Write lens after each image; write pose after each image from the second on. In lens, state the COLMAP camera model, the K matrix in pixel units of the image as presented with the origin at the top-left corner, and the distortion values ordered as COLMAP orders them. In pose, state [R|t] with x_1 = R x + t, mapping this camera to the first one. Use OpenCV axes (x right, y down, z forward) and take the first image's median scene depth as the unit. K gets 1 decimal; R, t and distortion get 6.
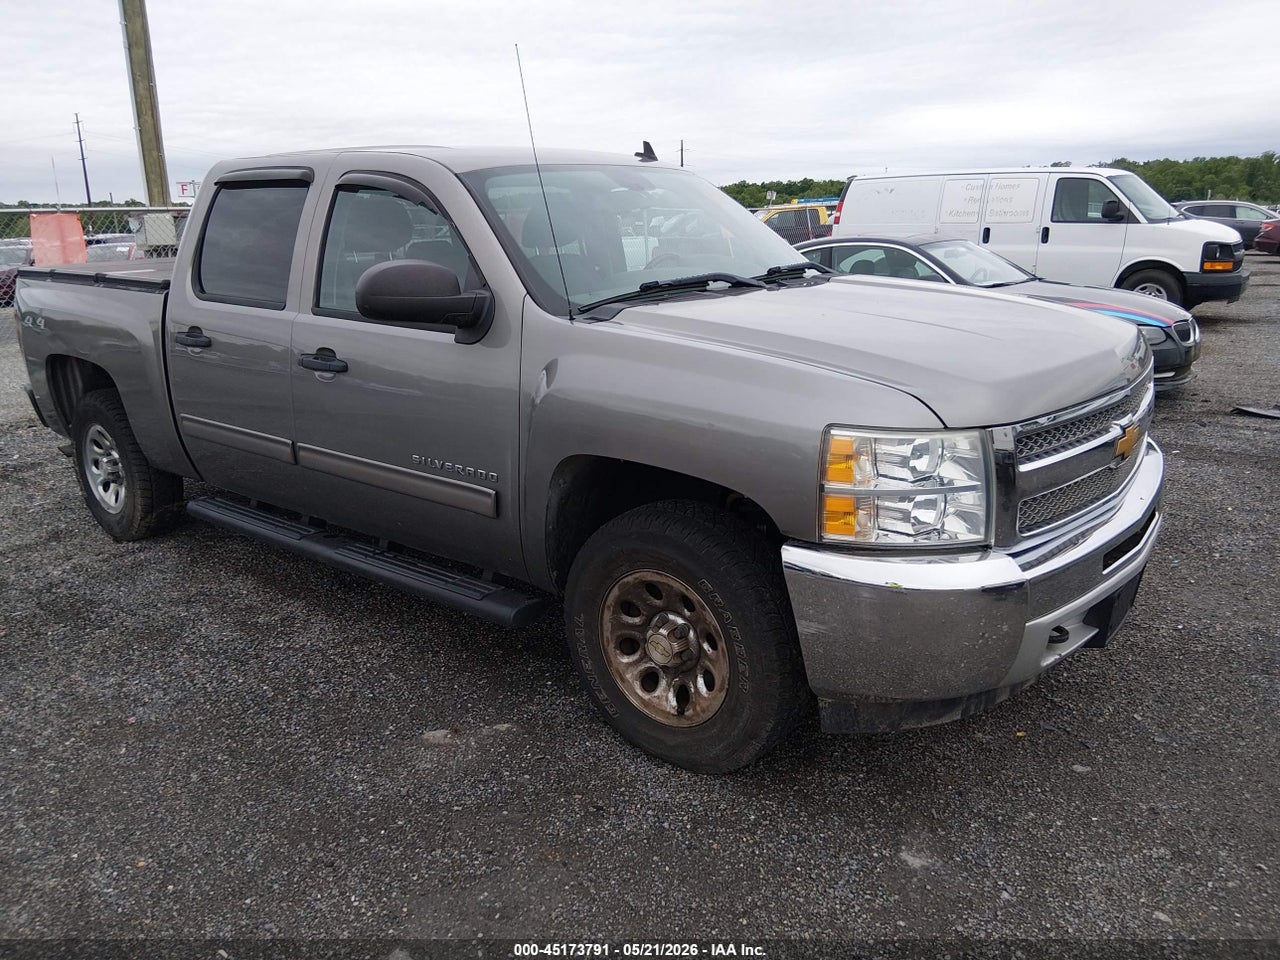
lens RADIAL K [[1142.7, 0, 640.0], [0, 1142.7, 480.0], [0, 0, 1]] dist [0.037303, -0.004049]
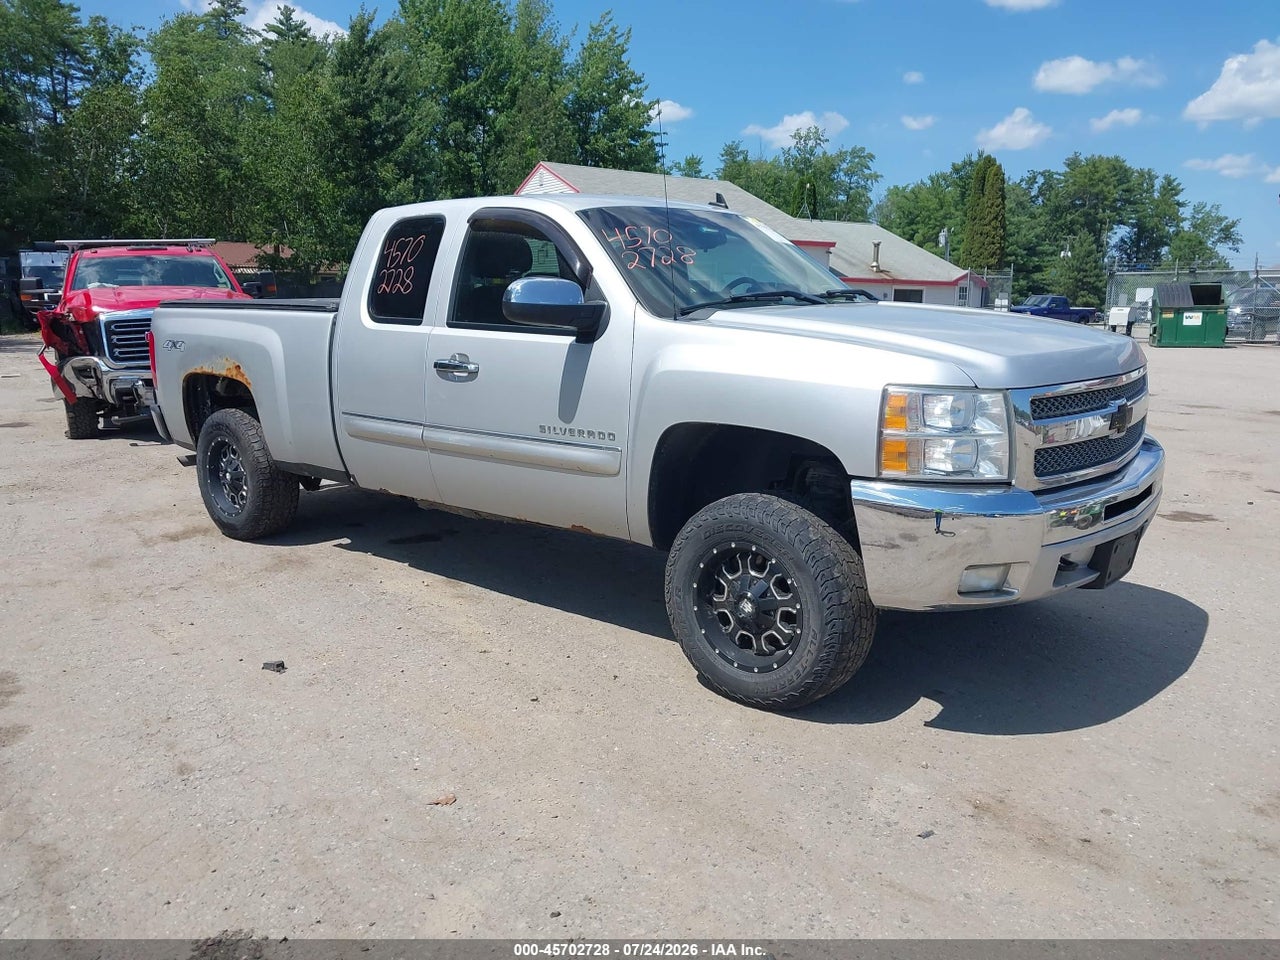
lens RADIAL K [[1142.7, 0, 640.0], [0, 1142.7, 480.0], [0, 0, 1]] dist [0.037303, -0.004049]
pose [[0.999787, 0.014044, -0.015136, -0.073274], [-0.015136, 0.997094, -0.074656, 0.125042], [0.014044, 0.074870, 0.997094, -0.227883]]
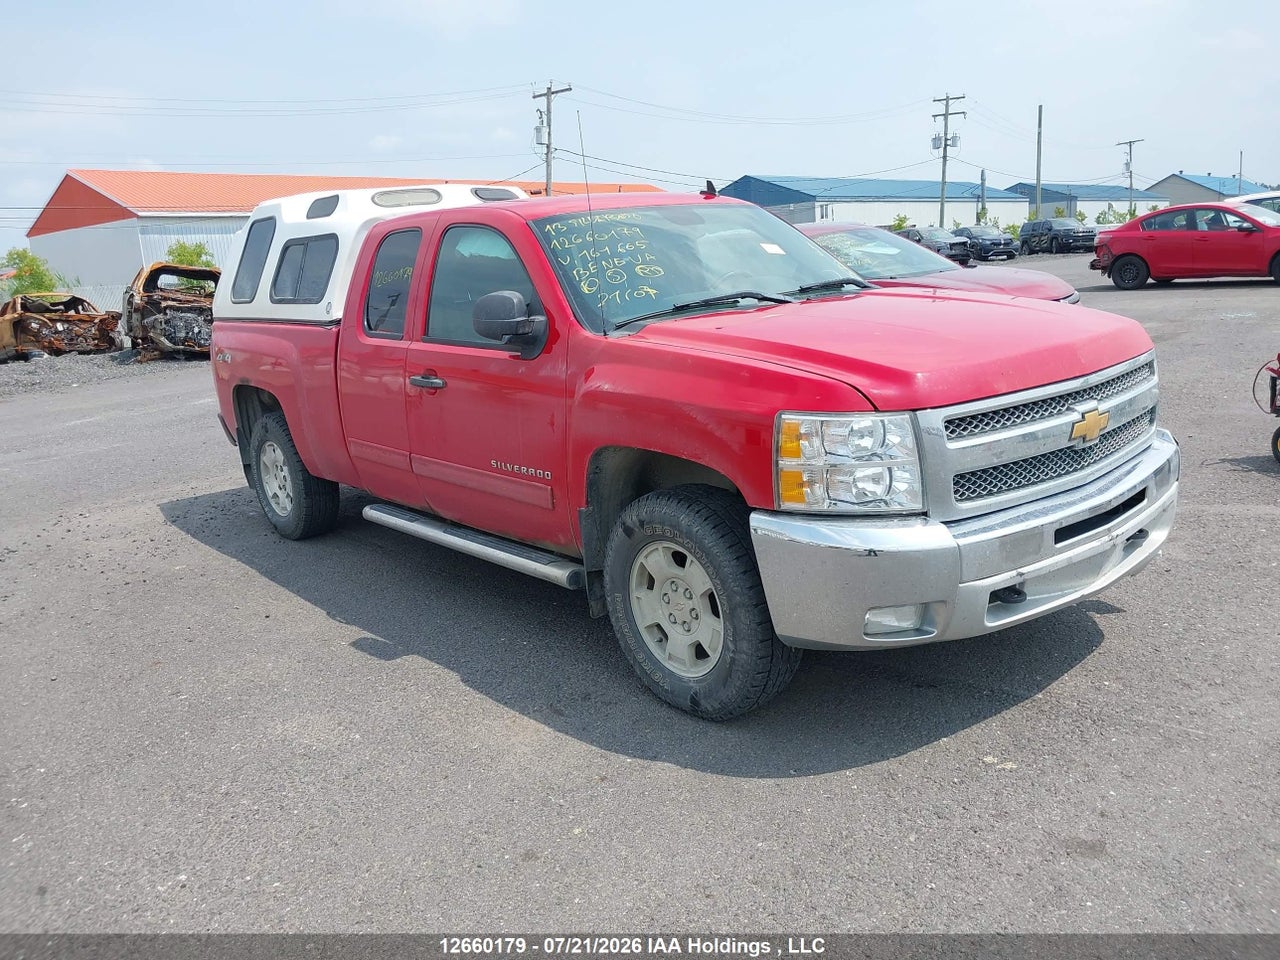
lens RADIAL K [[1142.7, 0, 640.0], [0, 1142.7, 480.0], [0, 0, 1]] dist [0.037303, -0.004049]
pose [[0.983025, -0.012716, -0.183033, 0.185743], [0.007267, 0.999511, -0.030411, 0.046068], [0.183330, 0.028565, 0.982636, -0.157260]]
